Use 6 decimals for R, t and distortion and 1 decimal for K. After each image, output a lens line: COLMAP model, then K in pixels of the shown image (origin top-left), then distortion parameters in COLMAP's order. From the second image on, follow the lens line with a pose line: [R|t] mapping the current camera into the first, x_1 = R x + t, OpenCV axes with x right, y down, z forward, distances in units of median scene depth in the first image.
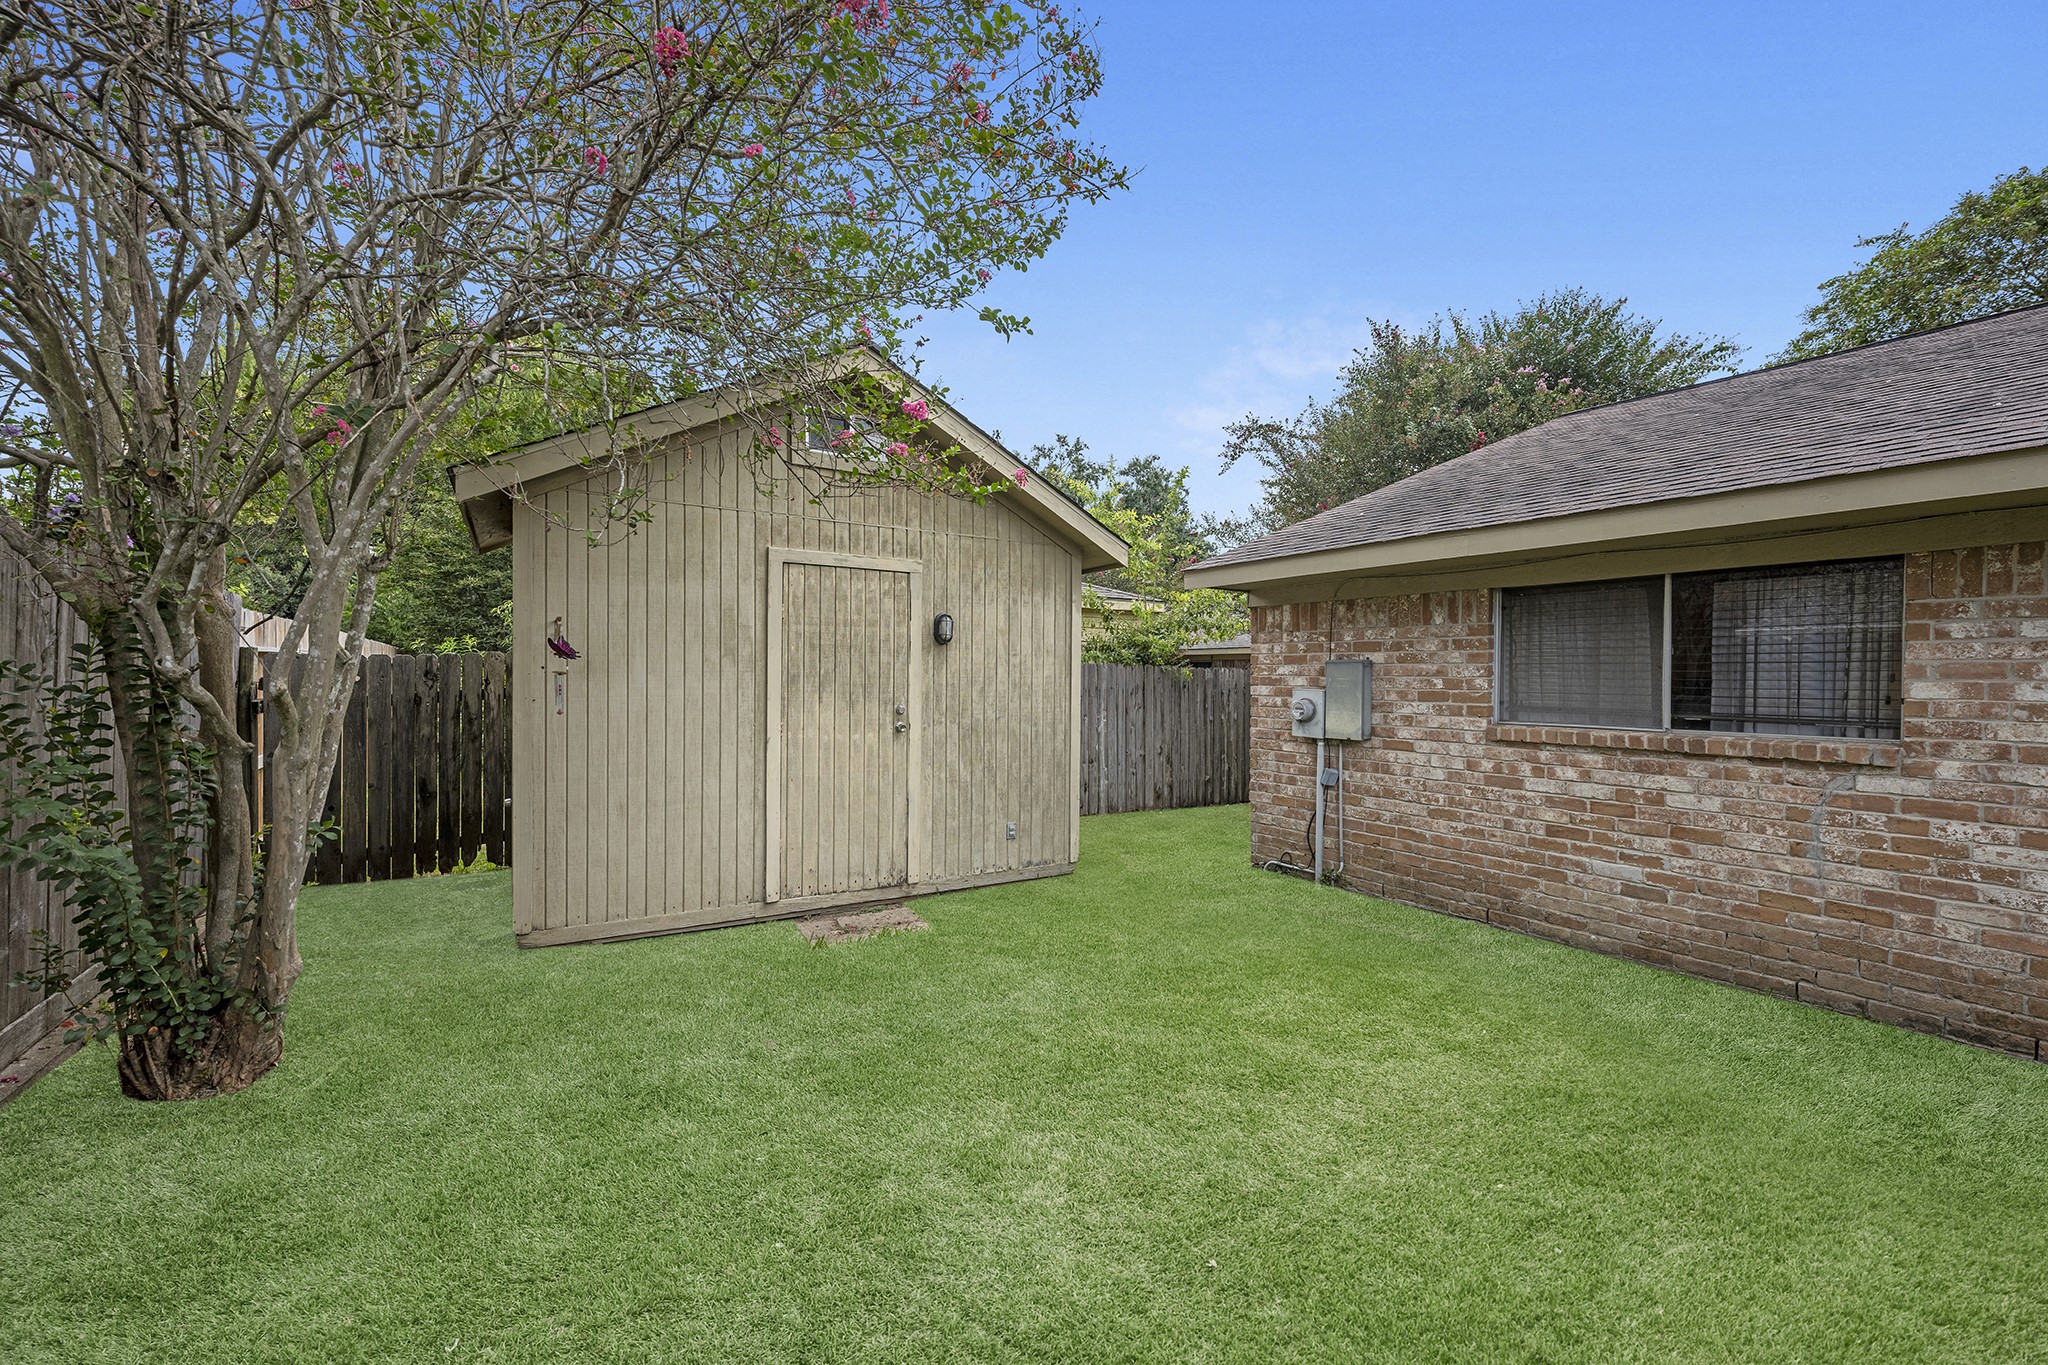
lens RADIAL K [[819.9, 0, 1020.5], [0, 819.9, 677.4], [0, 0, 1]] dist [0.007147, -0.000121]
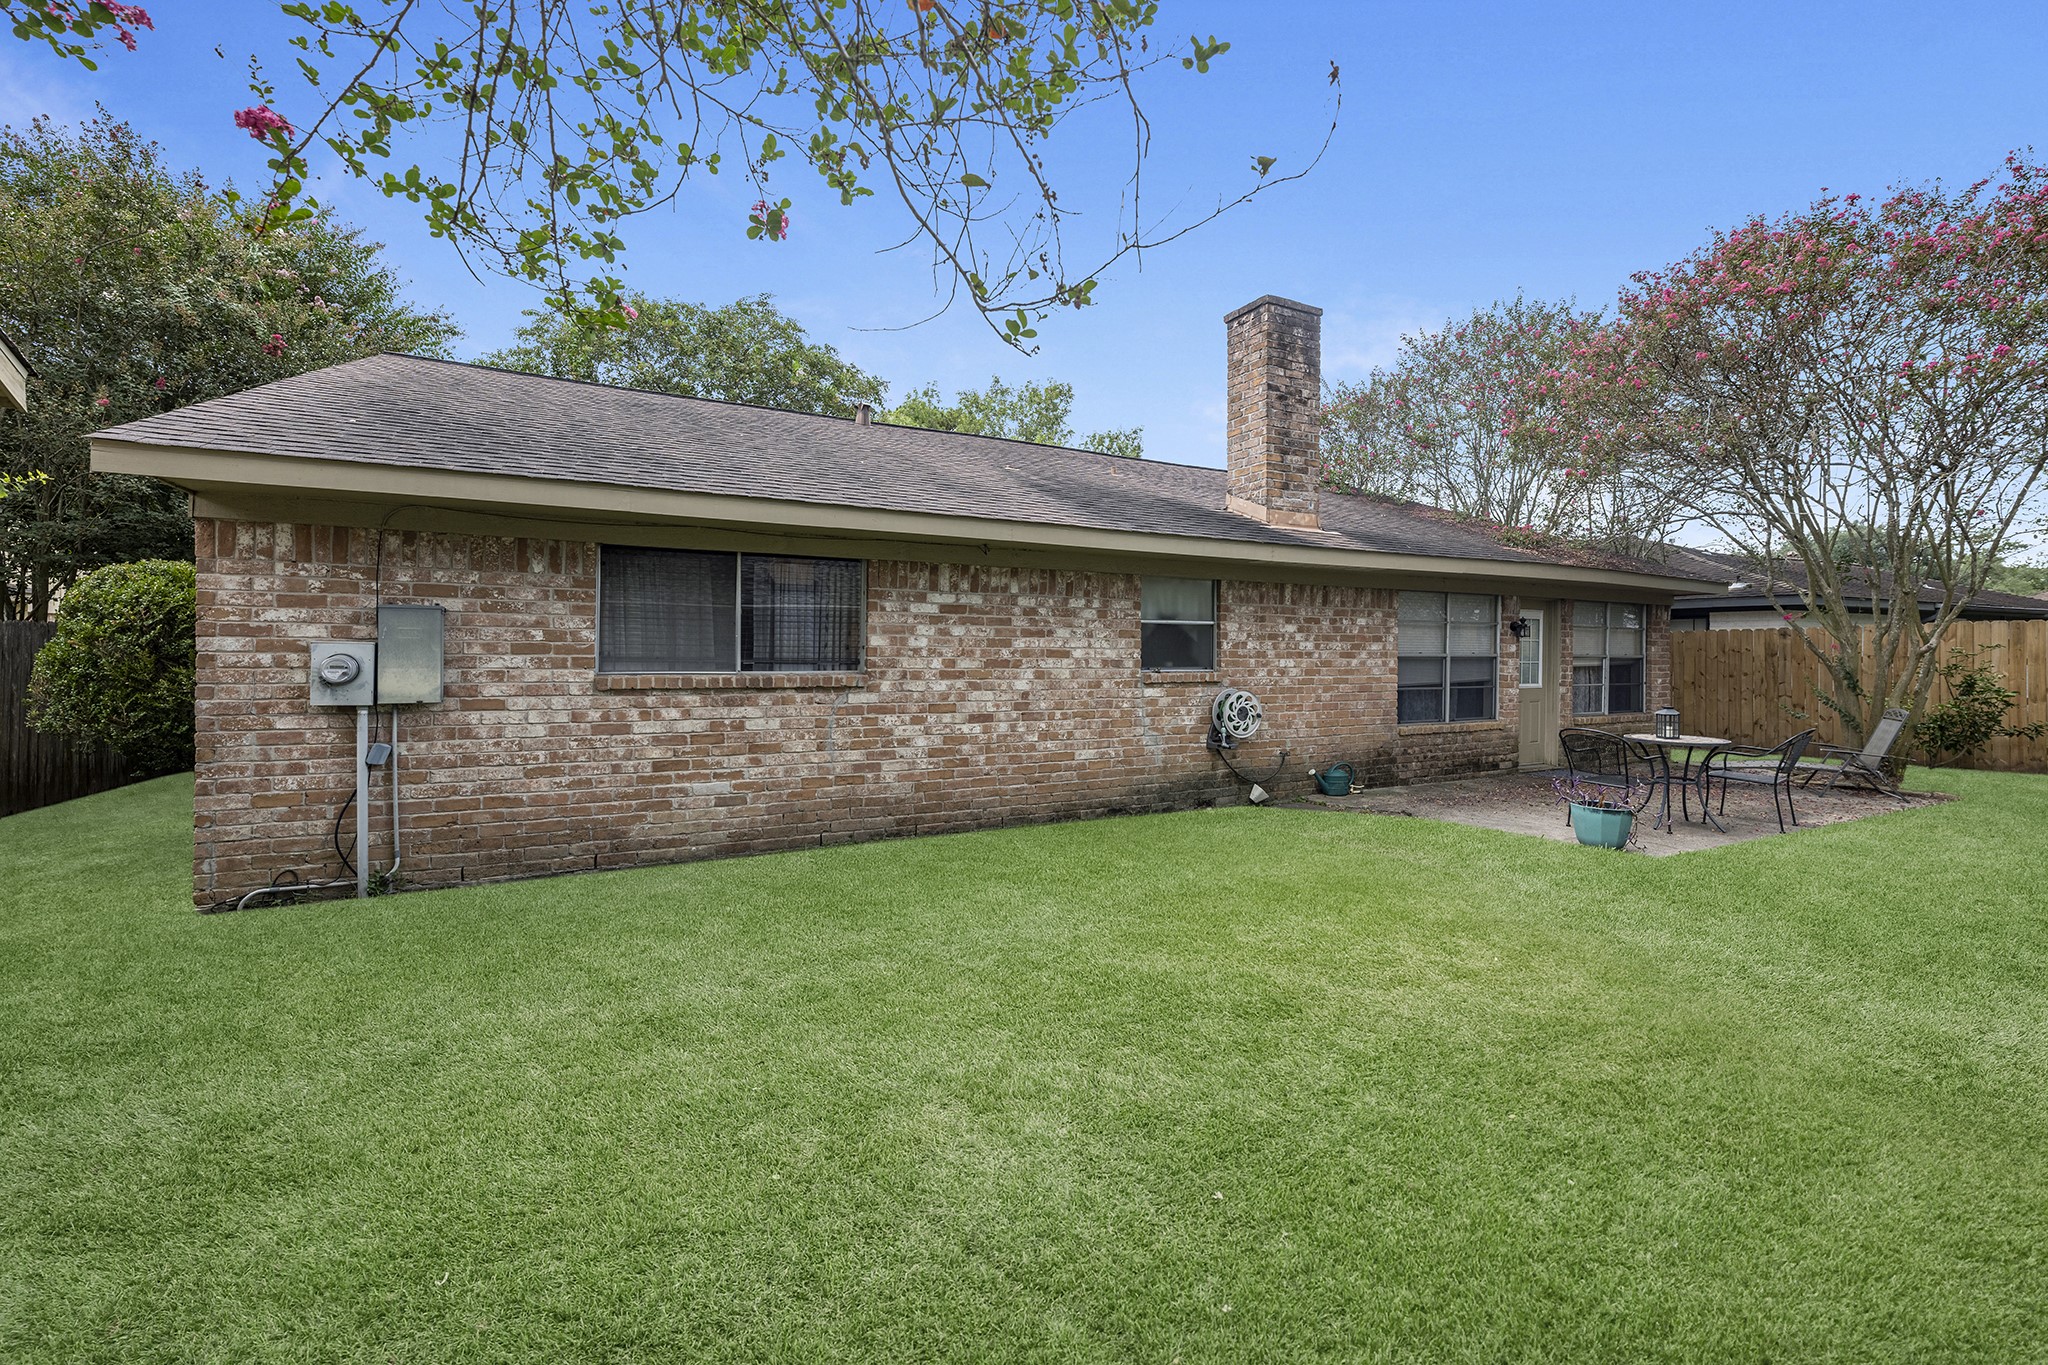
lens RADIAL K [[781.7, 0, 1021.7], [0, 781.7, 633.3], [0, 0, 1]] dist [0.000929, 0.000027]
pose [[0.128900, 0.007152, 0.991632, -0.338380], [-0.011575, 0.999917, -0.005707, 0.004342], [-0.991590, -0.010743, 0.128972, 0.354230]]
